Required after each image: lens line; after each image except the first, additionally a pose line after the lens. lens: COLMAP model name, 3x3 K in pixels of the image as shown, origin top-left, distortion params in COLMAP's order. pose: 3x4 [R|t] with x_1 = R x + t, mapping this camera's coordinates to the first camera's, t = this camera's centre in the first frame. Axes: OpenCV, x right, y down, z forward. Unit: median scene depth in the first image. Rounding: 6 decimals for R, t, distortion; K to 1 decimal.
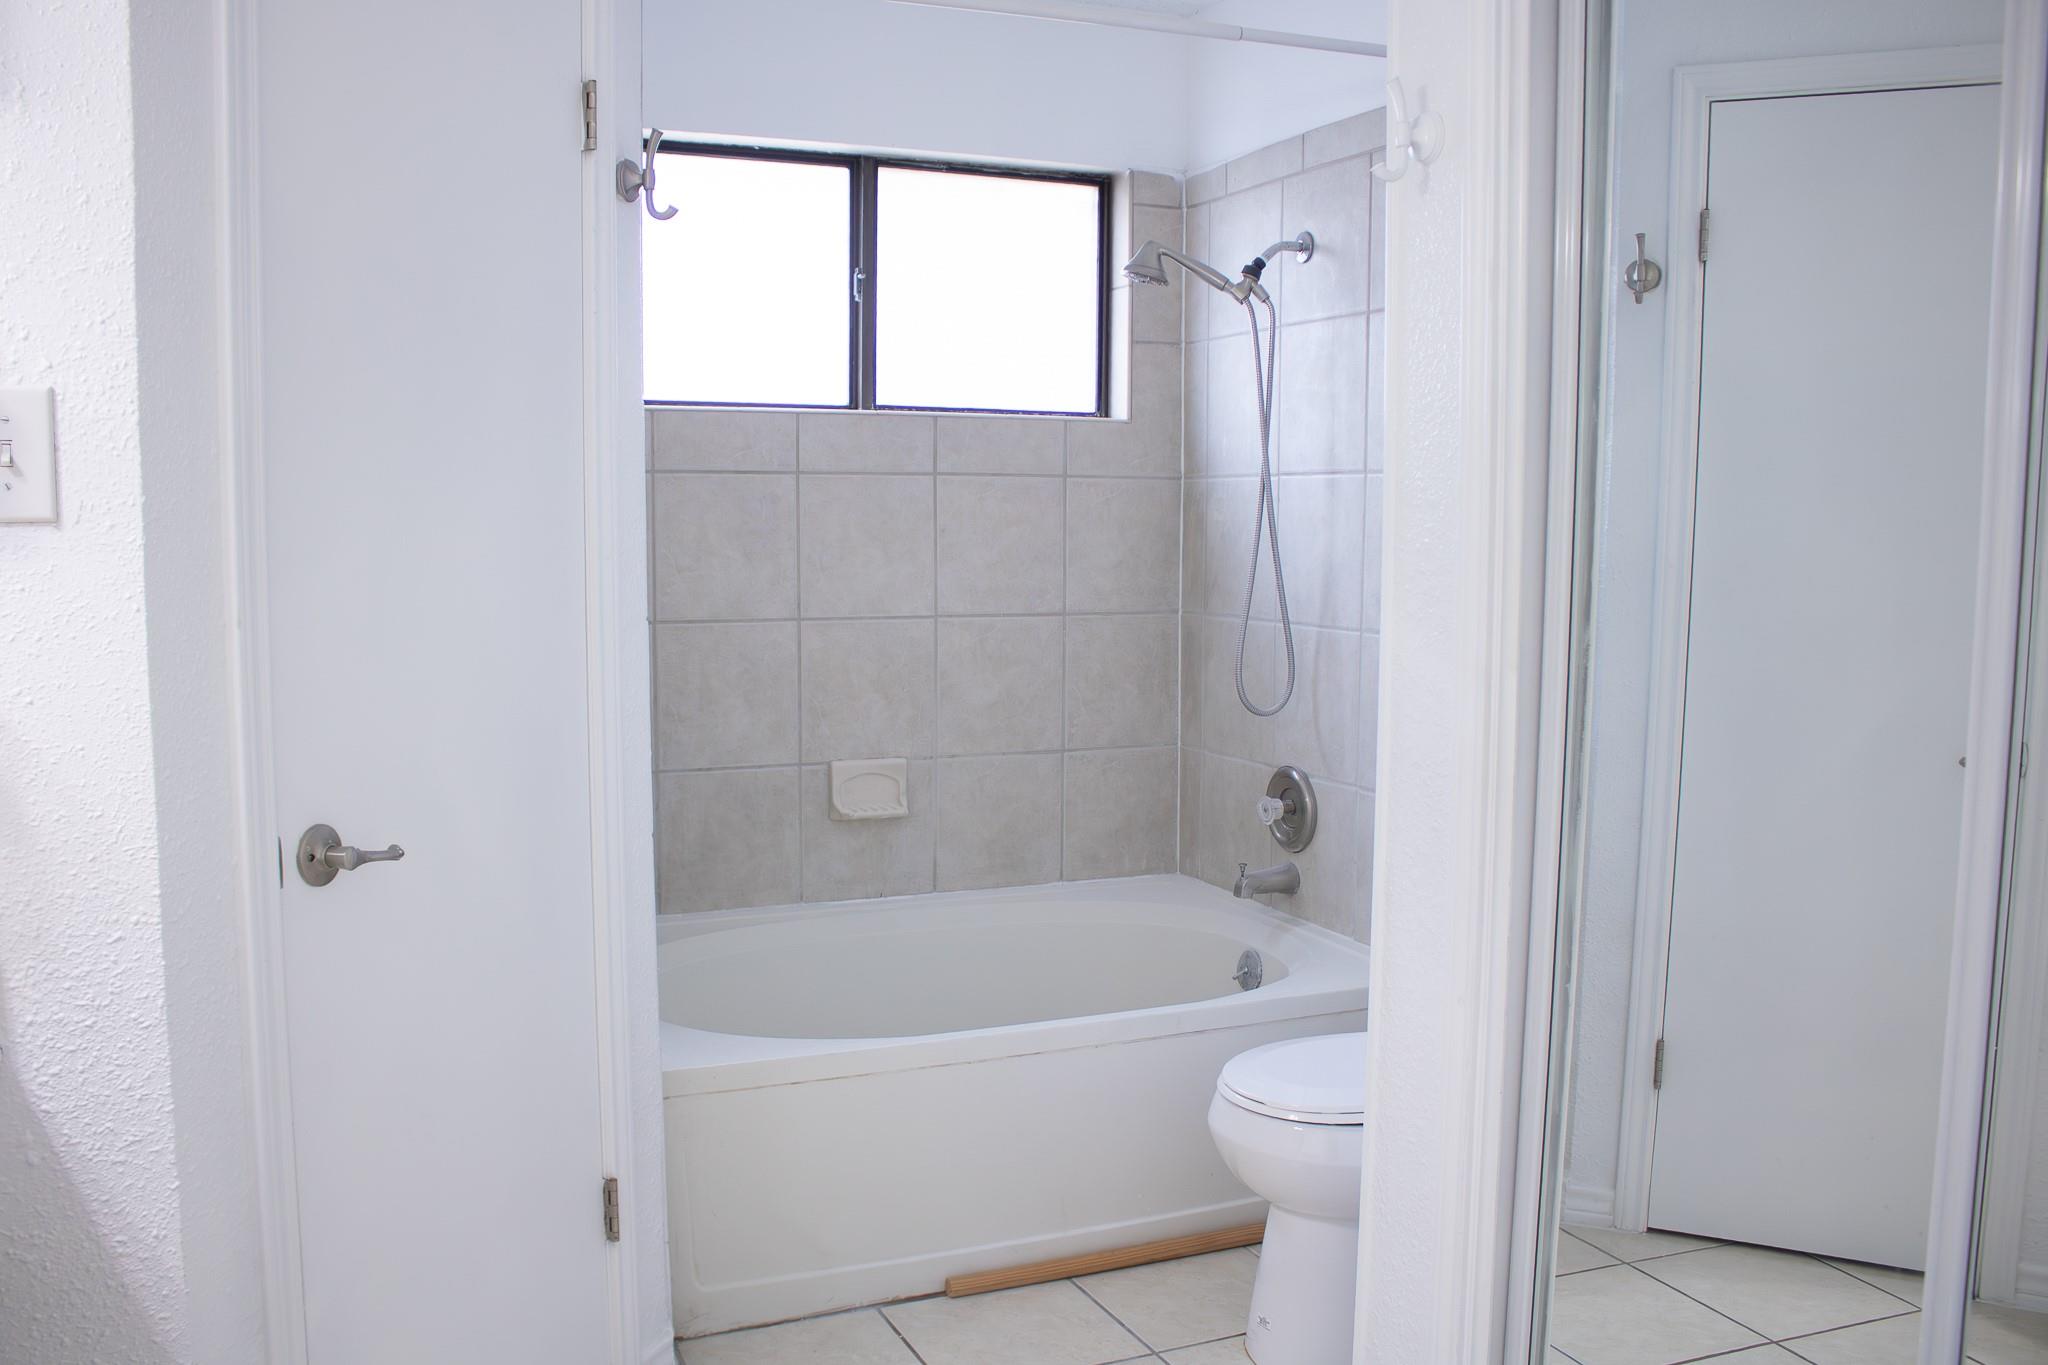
lens RADIAL K [[1716.0, 0, 1015.0], [0, 1716.0, 690.3], [0, 0, 1]] dist [-0.083486, 0.002951]
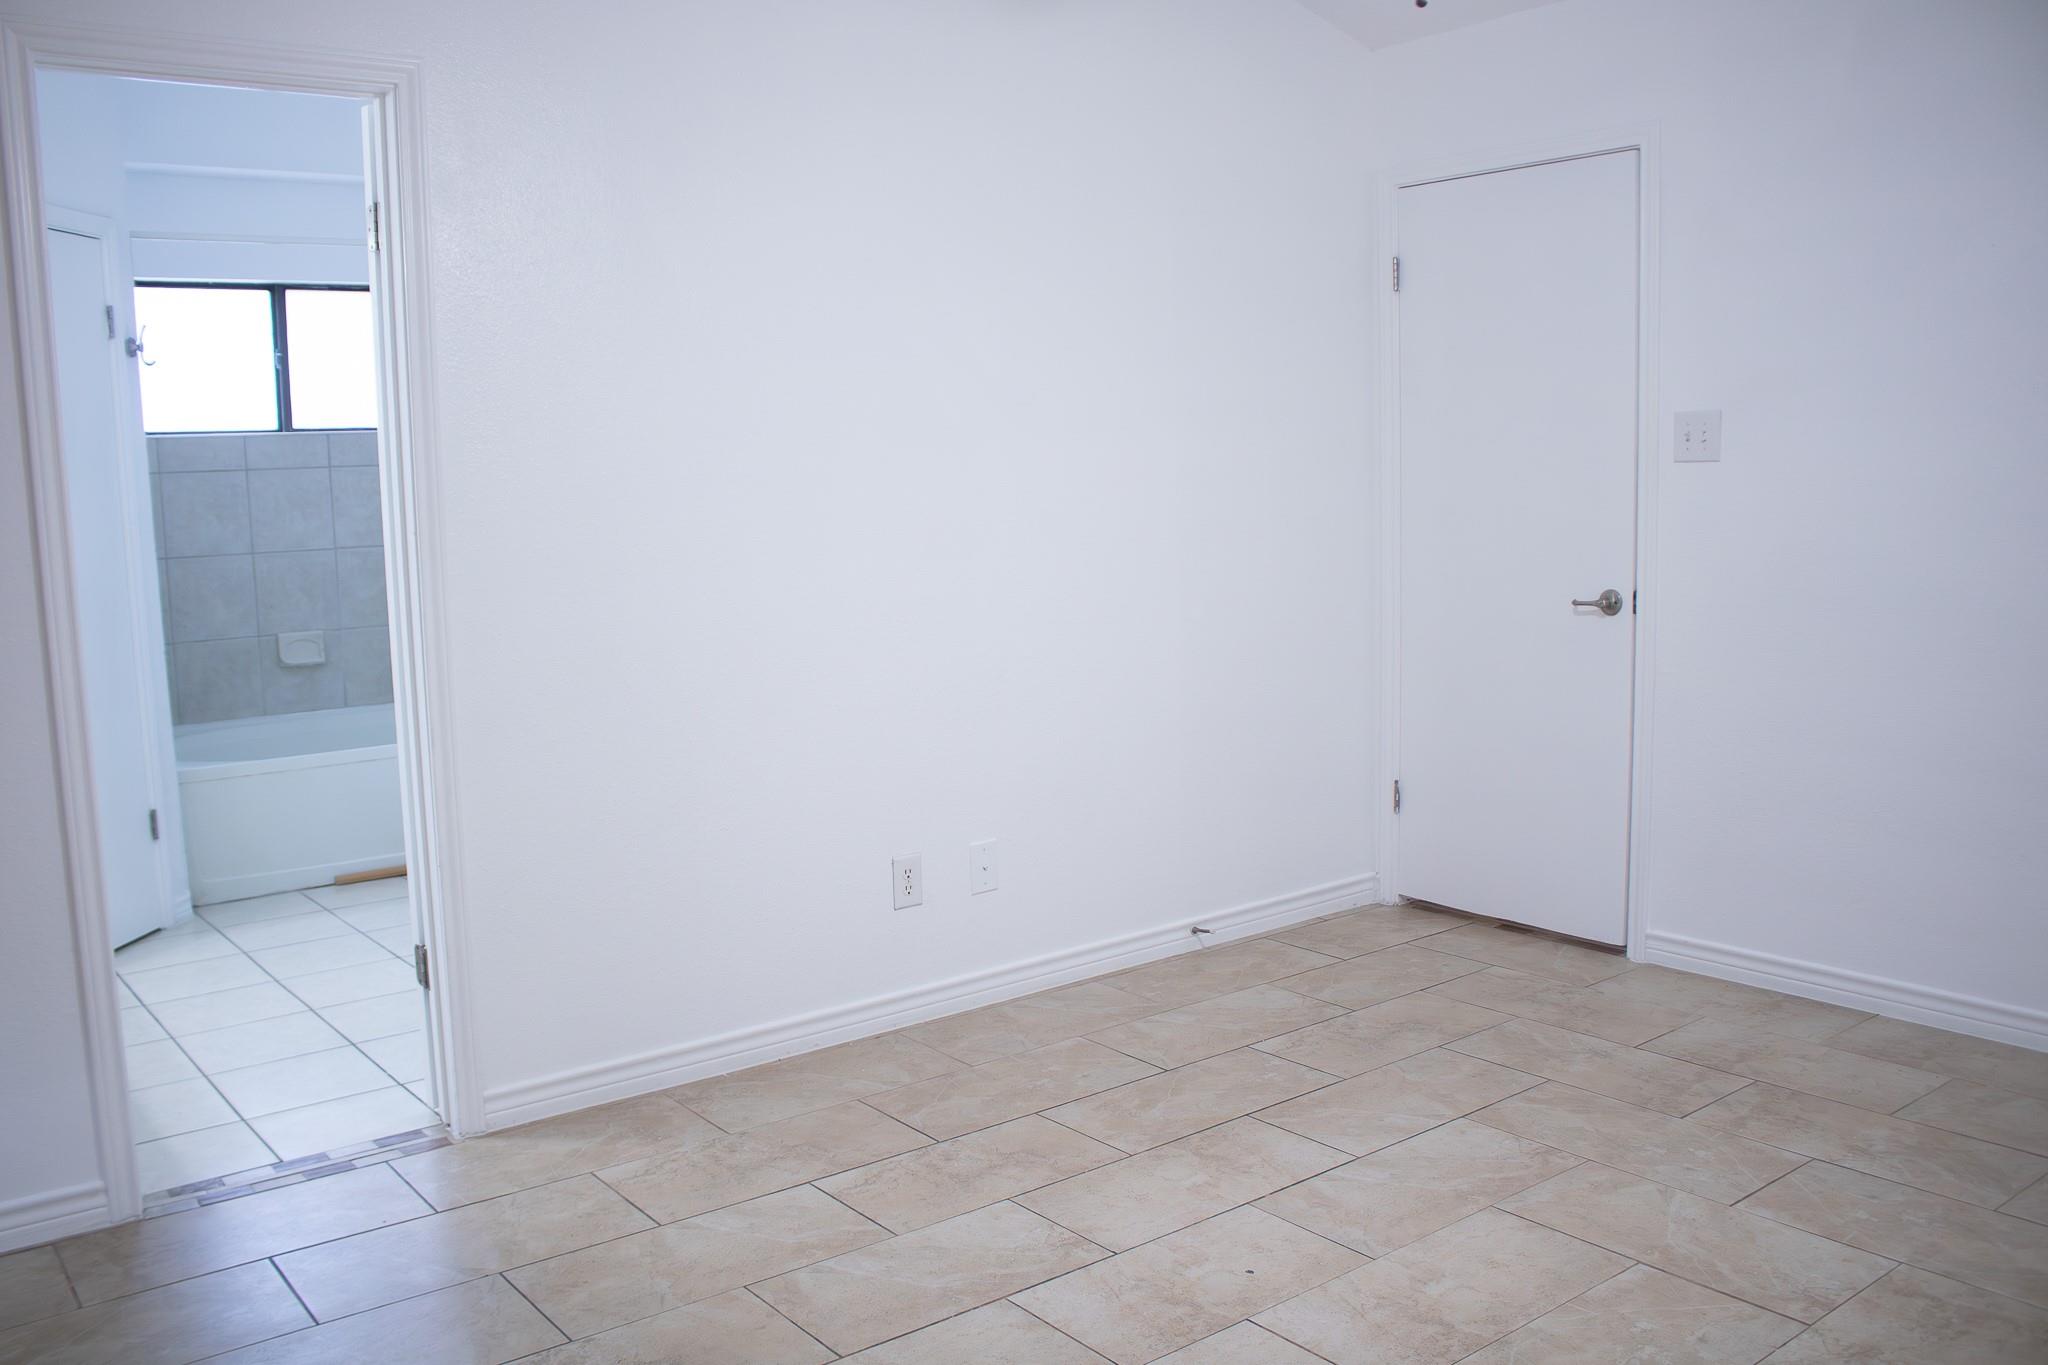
lens RADIAL K [[1716.0, 0, 1015.0], [0, 1716.0, 690.3], [0, 0, 1]] dist [-0.083486, 0.002951]
pose [[0.970289, -0.062135, 0.233834, 0.217168], [0.056119, 0.997902, 0.032298, 0.085669], [-0.235350, -0.018216, 0.971740, -0.858213]]
